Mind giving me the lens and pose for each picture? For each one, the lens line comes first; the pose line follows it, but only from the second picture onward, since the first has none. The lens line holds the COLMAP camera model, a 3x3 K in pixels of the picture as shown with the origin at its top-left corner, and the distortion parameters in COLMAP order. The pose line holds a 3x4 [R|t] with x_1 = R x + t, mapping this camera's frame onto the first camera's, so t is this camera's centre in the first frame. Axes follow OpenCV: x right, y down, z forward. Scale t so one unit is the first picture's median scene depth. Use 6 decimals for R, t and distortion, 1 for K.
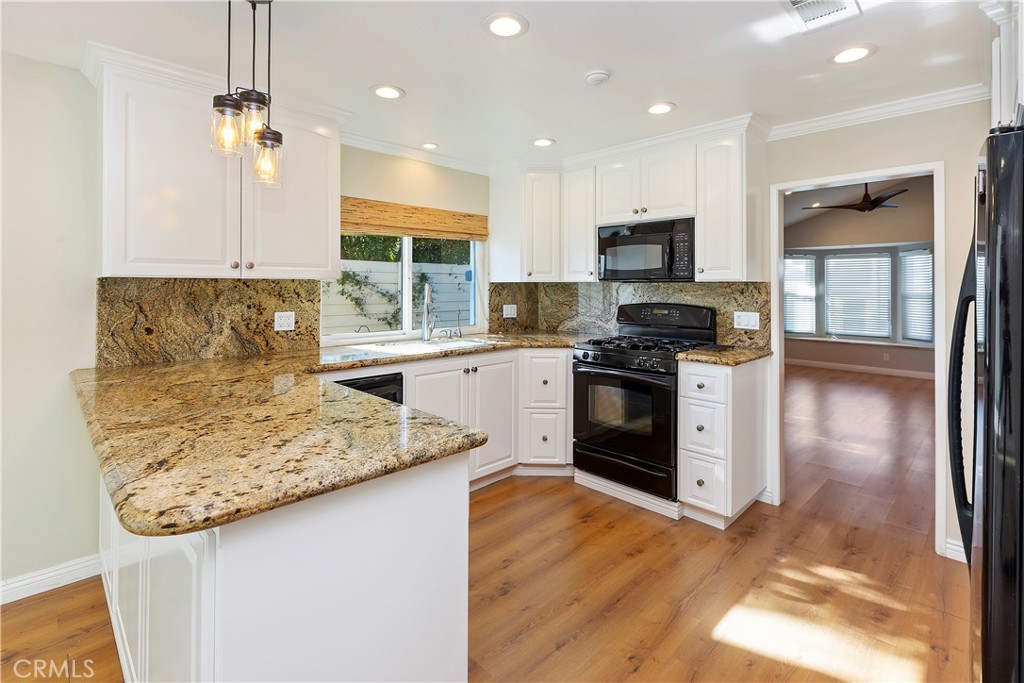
lens RADIAL K [[475.3, 0, 512.0], [0, 475.3, 282.3], [0, 0, 1]] dist [0.002406, -0.000100]
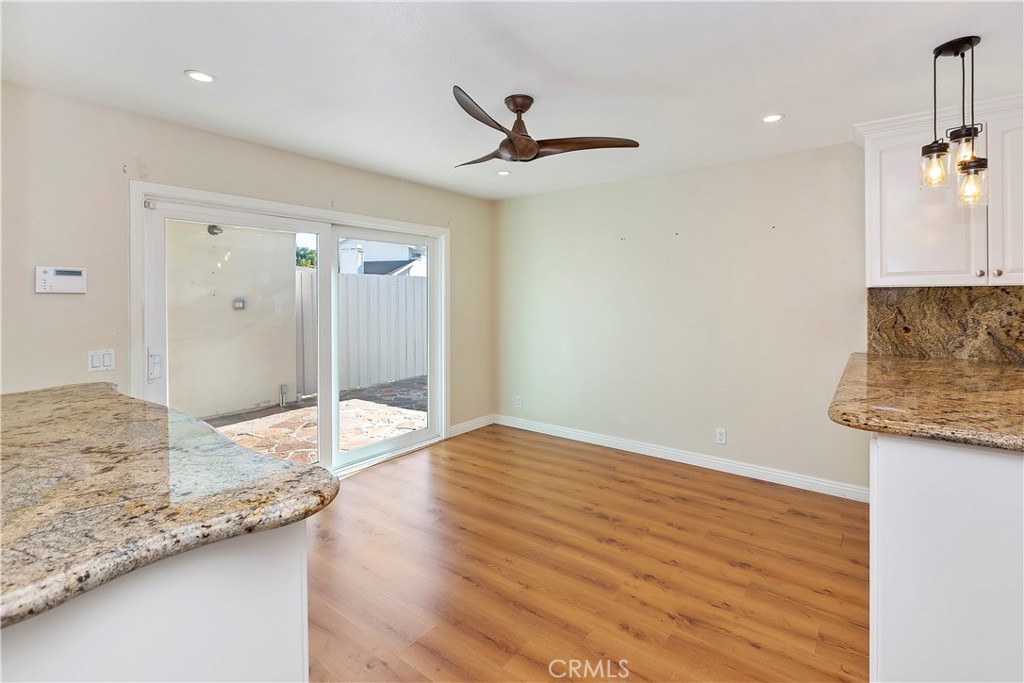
lens RADIAL K [[470.3, 0, 515.2], [0, 470.3, 297.0], [0, 0, 1]] dist [0.008906, -0.000408]
pose [[0.137916, -0.000057, -0.990444, 0.323287], [0.012516, 0.999920, 0.001685, 0.002148], [0.990365, -0.012629, 0.137906, -0.184871]]
